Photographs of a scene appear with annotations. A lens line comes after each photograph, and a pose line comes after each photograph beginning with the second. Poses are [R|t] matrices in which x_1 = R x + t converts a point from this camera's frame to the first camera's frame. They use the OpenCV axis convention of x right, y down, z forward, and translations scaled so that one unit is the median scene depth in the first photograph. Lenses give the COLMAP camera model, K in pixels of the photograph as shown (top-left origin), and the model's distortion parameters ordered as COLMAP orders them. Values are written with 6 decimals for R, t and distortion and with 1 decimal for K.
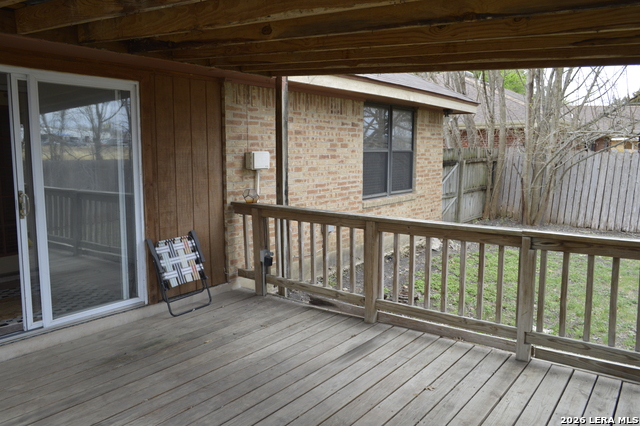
lens RADIAL K [[502.7, 0, 320.6], [0, 502.7, 213.9], [0, 0, 1]] dist [0.002154, -0.038448]
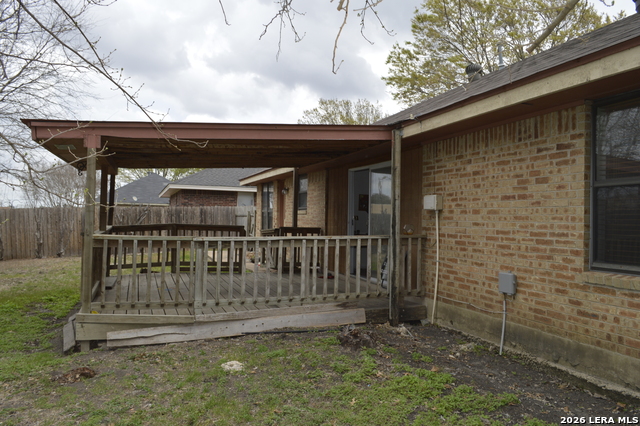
lens RADIAL K [[502.7, 0, 319.9], [0, 502.7, 213.0], [0, 0, 1]] dist [0.002154, -0.038448]
pose [[-0.565277, -0.018471, -0.824695, 0.818232], [-0.119920, 0.990969, 0.060003, -0.098431], [0.816138, 0.132816, -0.562386, 1.179179]]
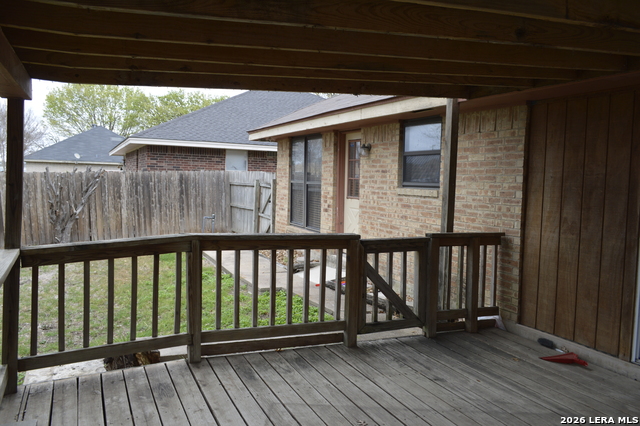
lens RADIAL K [[502.7, 0, 320.8], [0, 502.7, 211.6], [0, 0, 1]] dist [0.002154, -0.038448]
pose [[-0.481204, 0.048652, -0.875257, 0.288403], [-0.131765, 0.983100, 0.127090, -0.046708], [0.866649, 0.176484, -0.466661, 0.418737]]
